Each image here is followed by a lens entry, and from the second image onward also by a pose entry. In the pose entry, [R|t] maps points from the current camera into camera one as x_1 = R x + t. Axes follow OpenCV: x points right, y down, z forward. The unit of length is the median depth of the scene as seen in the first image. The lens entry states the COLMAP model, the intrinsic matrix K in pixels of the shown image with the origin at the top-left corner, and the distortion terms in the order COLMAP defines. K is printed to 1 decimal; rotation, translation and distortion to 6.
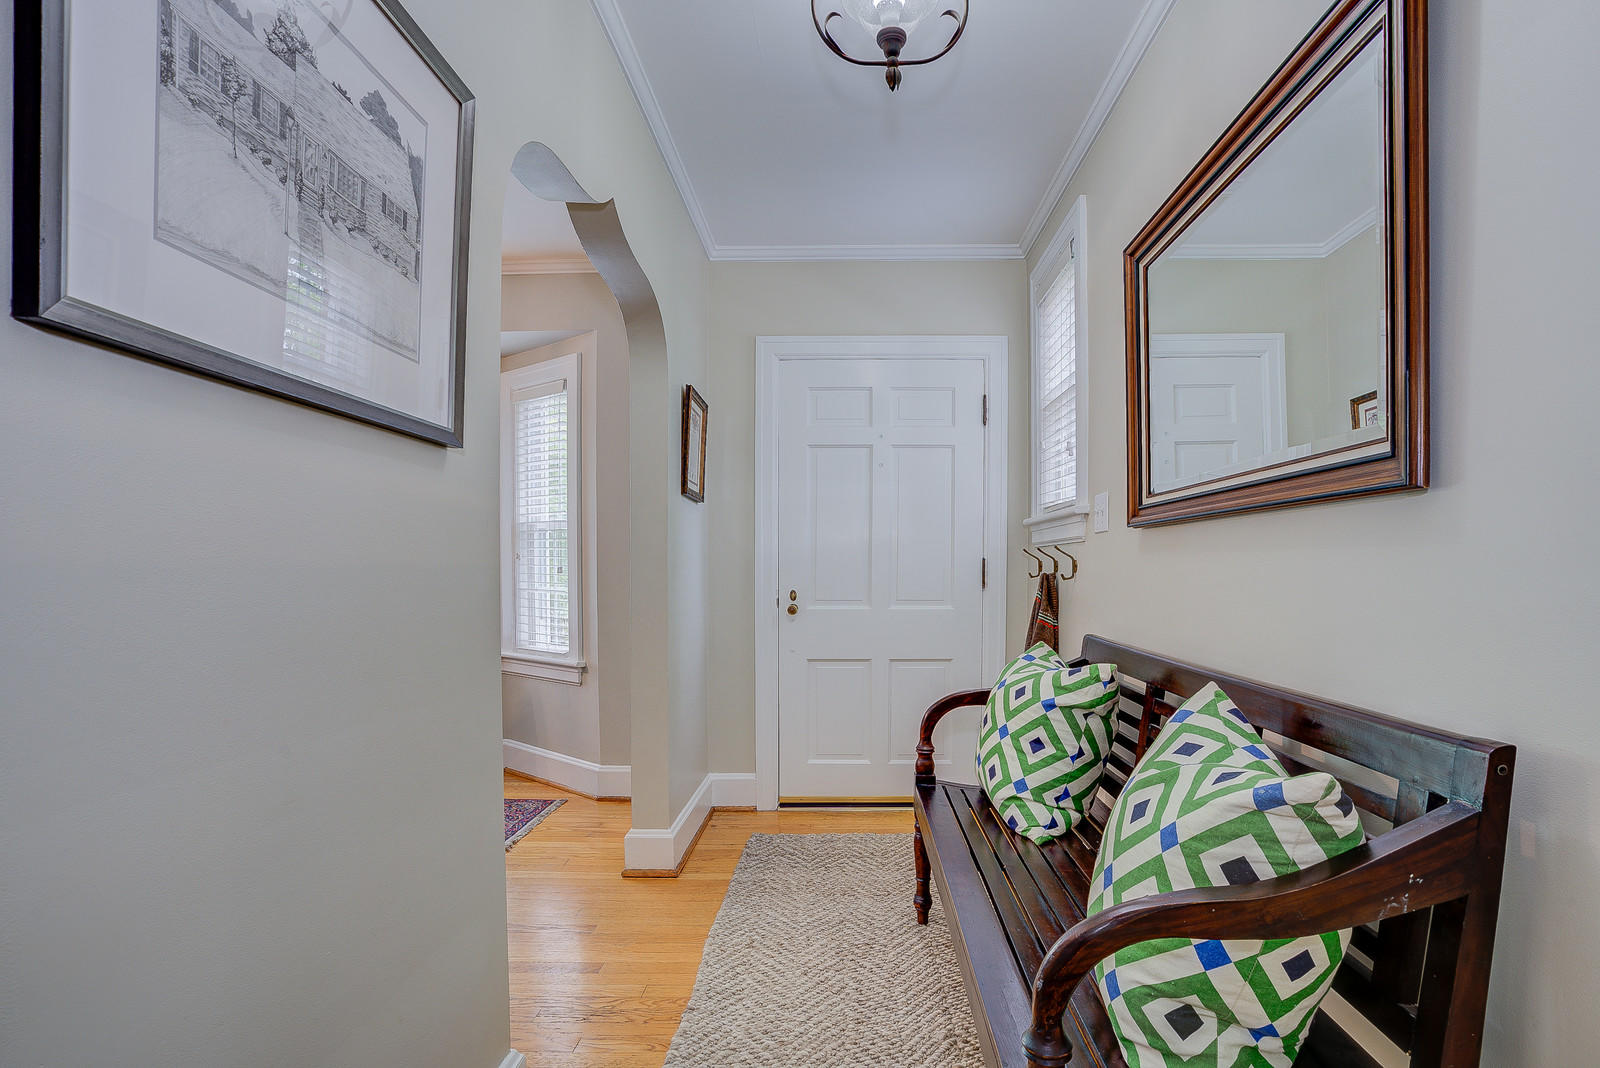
lens RADIAL K [[763.2, 0, 830.6], [0, 763.2, 577.3], [0, 0, 1]] dist [-0.059078, 0.017996]
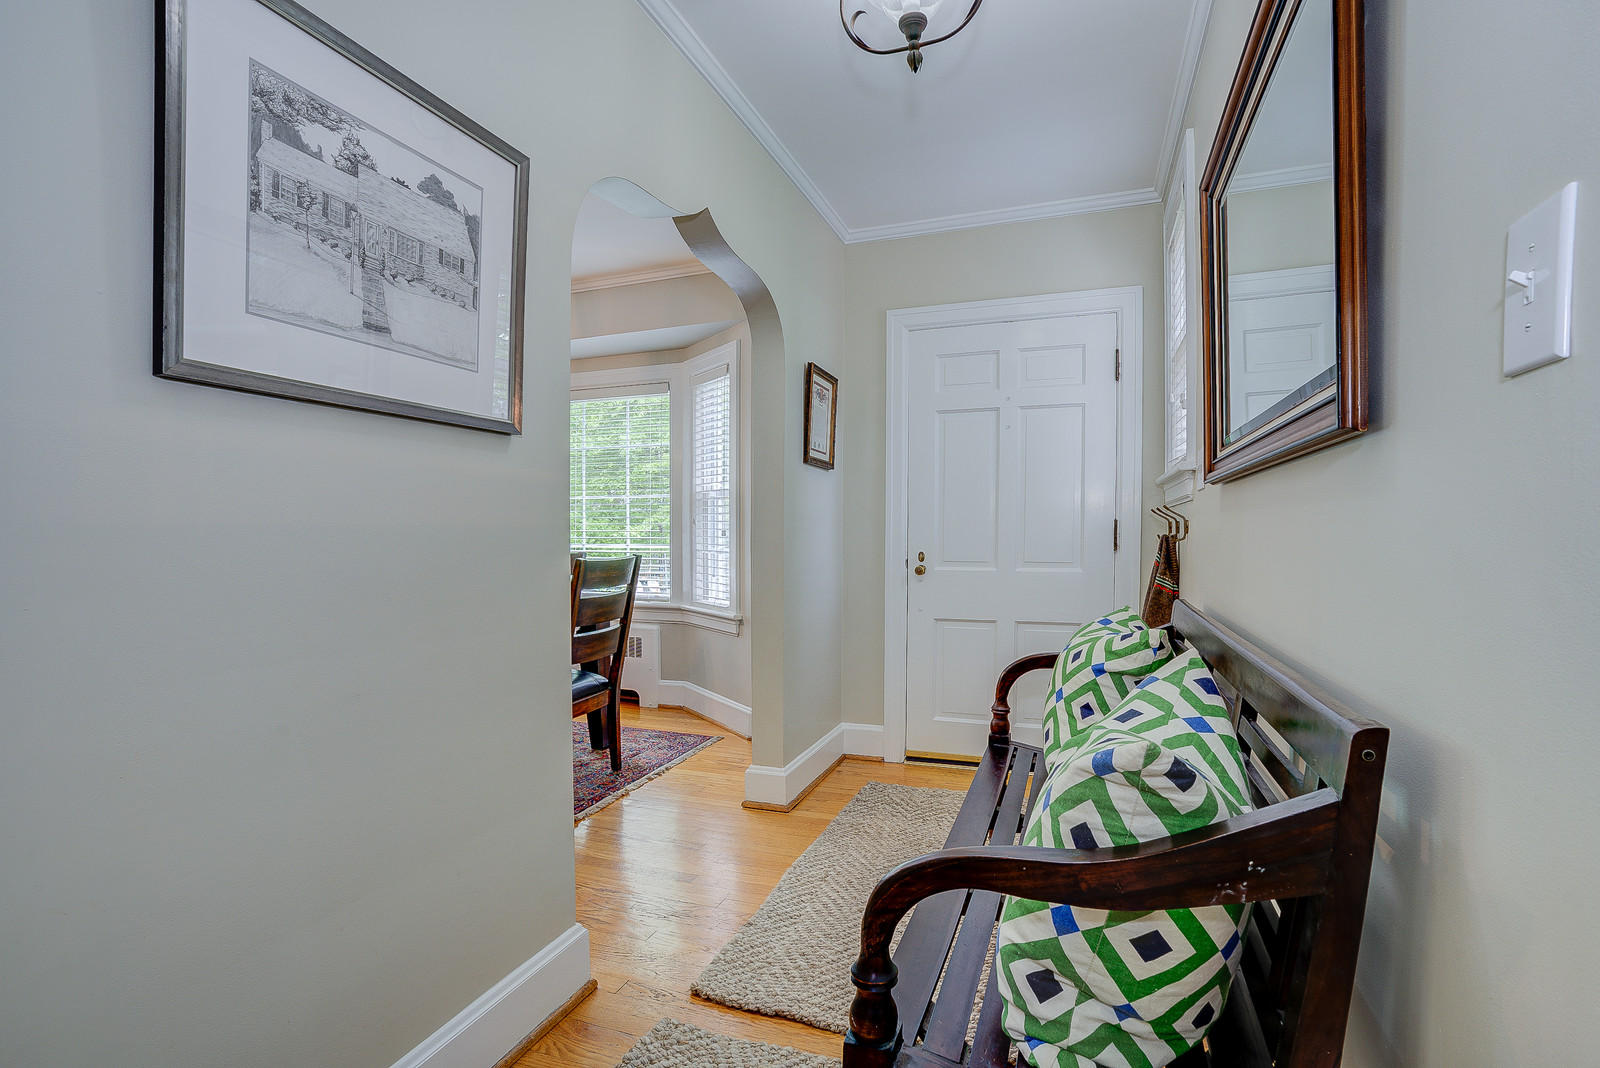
lens RADIAL K [[763.2, 0, 845.8], [0, 763.2, 536.7], [0, 0, 1]] dist [-0.059078, 0.017996]
pose [[0.944612, -0.001746, -0.328186, 0.289501], [-0.000529, 0.999976, -0.006843, 0.005311], [0.328190, 0.006638, 0.944588, -0.016067]]
